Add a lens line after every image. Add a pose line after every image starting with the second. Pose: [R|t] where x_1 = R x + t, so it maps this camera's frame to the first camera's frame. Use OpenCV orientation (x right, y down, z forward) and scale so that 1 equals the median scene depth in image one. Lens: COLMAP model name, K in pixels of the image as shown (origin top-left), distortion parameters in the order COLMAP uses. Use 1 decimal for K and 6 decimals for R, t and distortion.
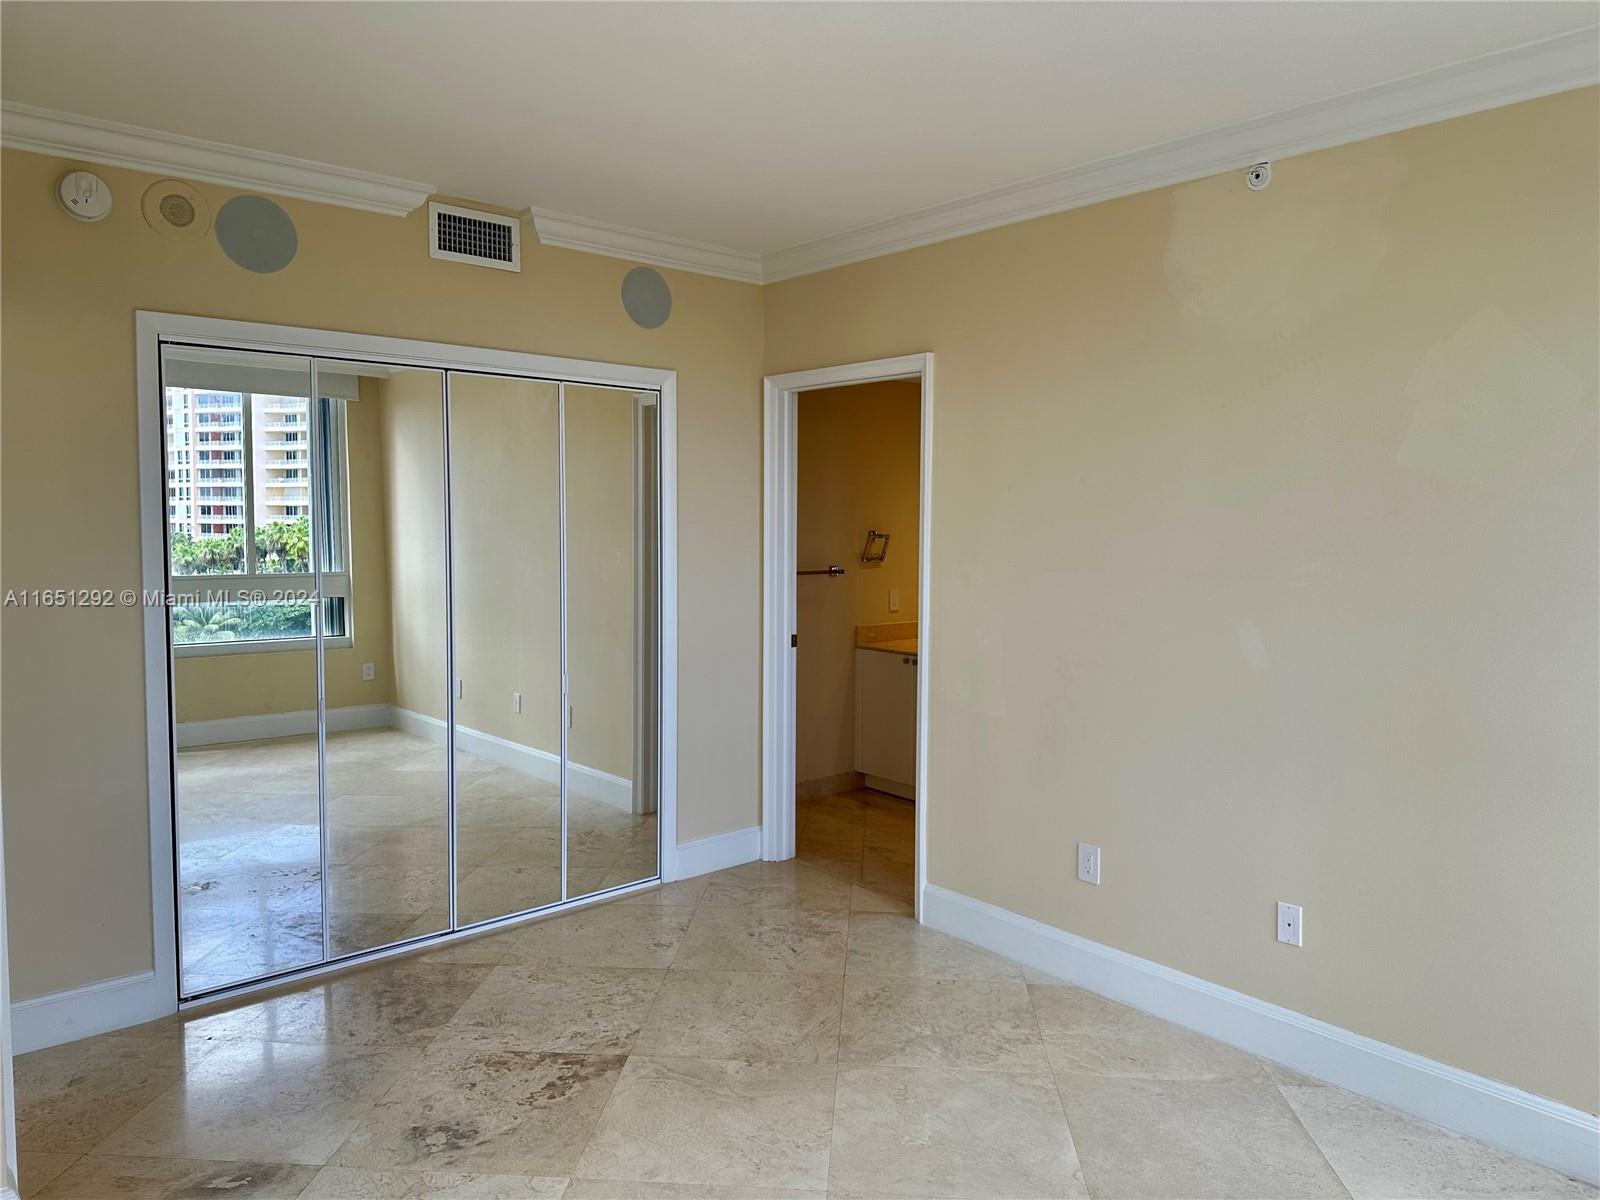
lens RADIAL K [[1131.1, 0, 800.0], [0, 1131.1, 600.0], [0, 0, 1]] dist [0.082170, -0.098613]
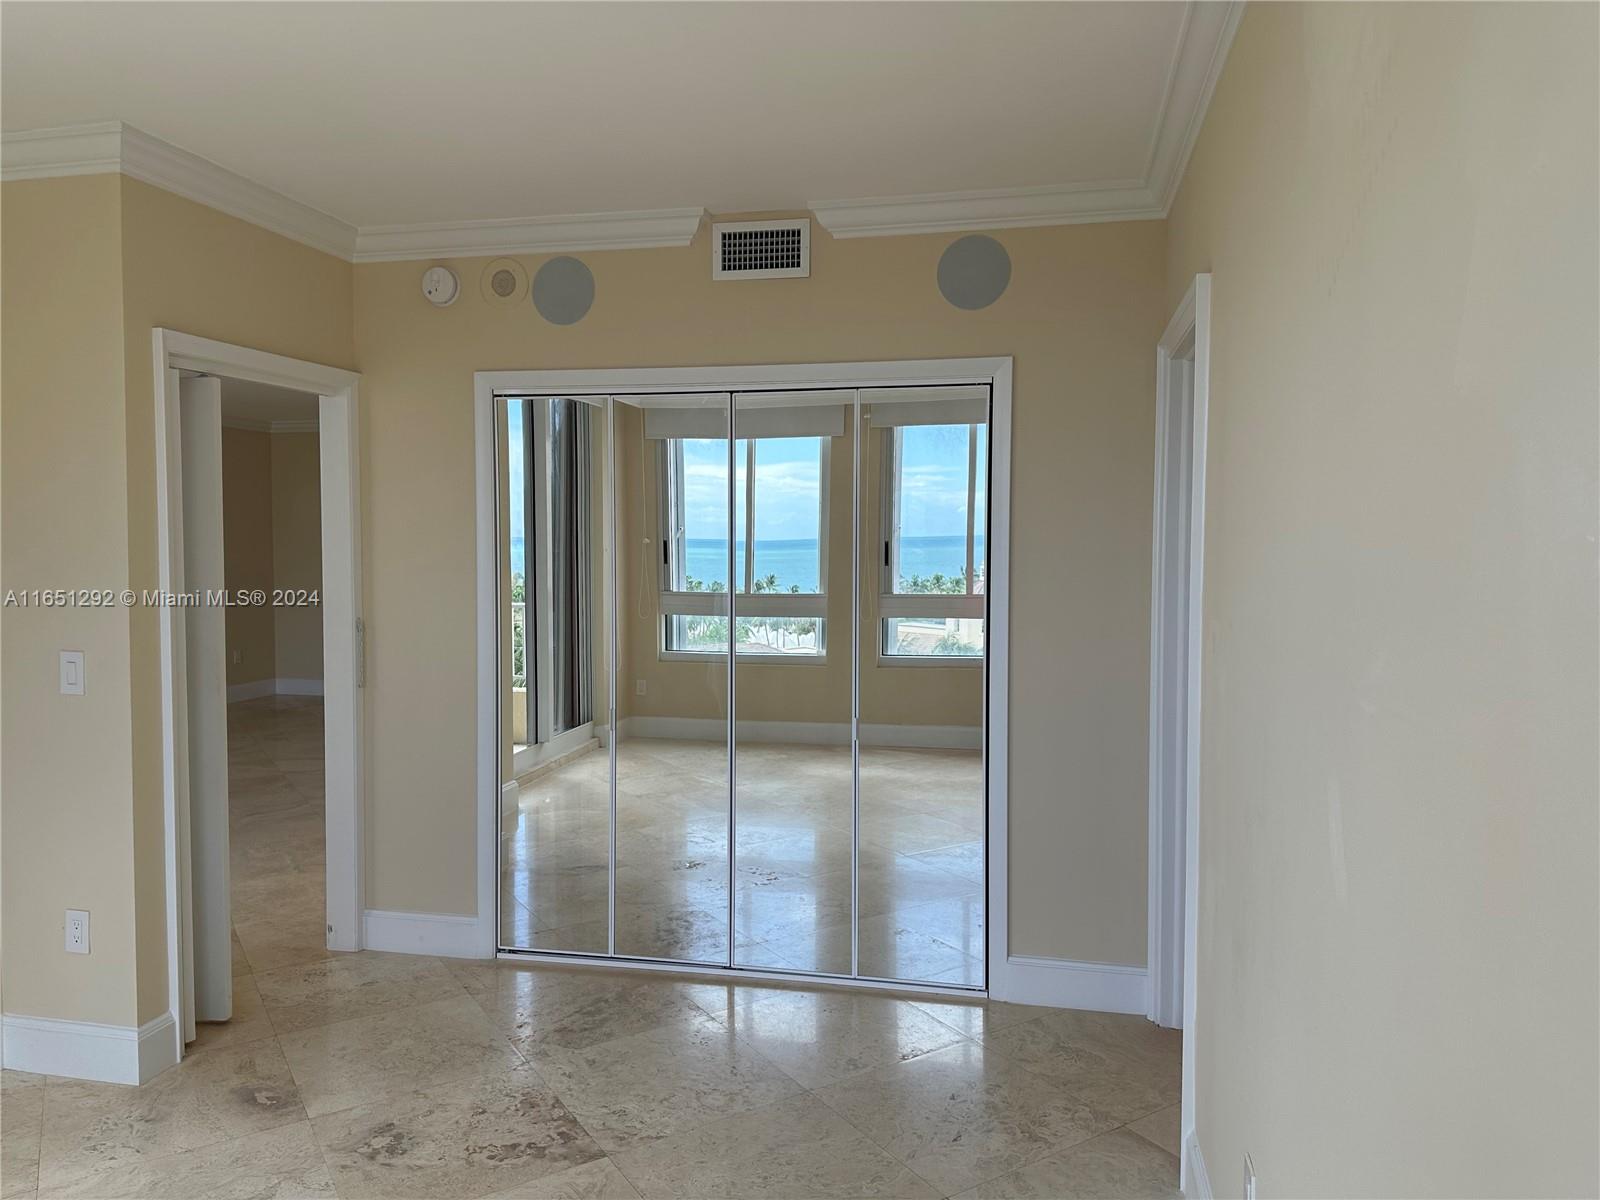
lens RADIAL K [[1131.1, 0, 800.0], [0, 1131.1, 600.0], [0, 0, 1]] dist [0.082170, -0.098613]
pose [[0.595989, 0.043486, -0.801814, 0.524139], [-0.061345, 0.998080, 0.008533, -0.036236], [0.800646, 0.044102, 0.597512, 0.484076]]
